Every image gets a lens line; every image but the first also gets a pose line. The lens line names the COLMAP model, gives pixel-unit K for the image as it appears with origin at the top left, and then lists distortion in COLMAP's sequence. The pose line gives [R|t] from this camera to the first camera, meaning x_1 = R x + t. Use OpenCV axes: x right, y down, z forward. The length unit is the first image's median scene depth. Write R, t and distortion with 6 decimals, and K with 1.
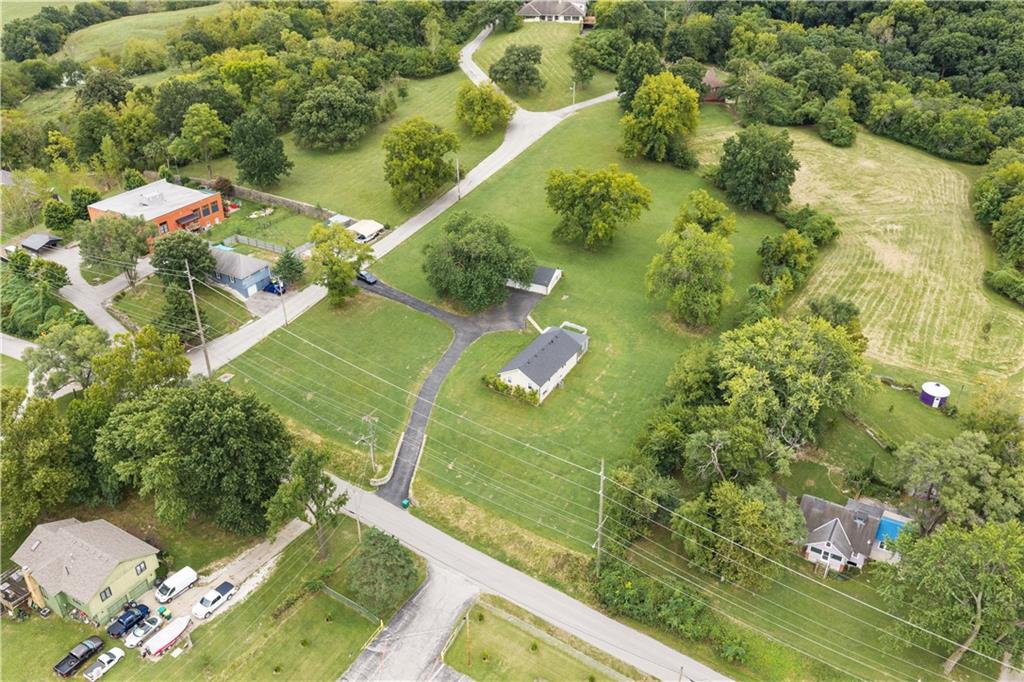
lens RADIAL K [[844.6, 0, 512.0], [0, 844.6, 341.0], [0, 0, 1]] dist [-0.006008, -0.013201]
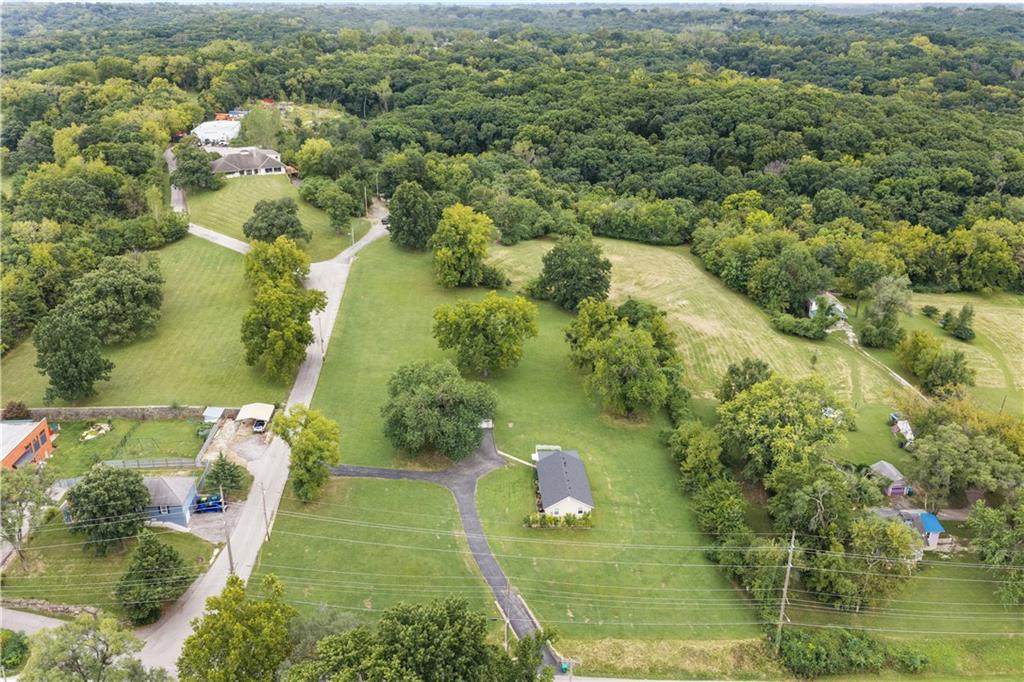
lens RADIAL K [[851.3, 0, 517.7], [0, 851.3, 339.0], [0, 0, 1]] dist [0.022373, -0.032022]
pose [[0.828027, -0.204943, 0.521891, -0.387569], [0.285832, 0.955063, -0.078452, -0.060170], [-0.482361, 0.214133, 0.849397, 0.108946]]
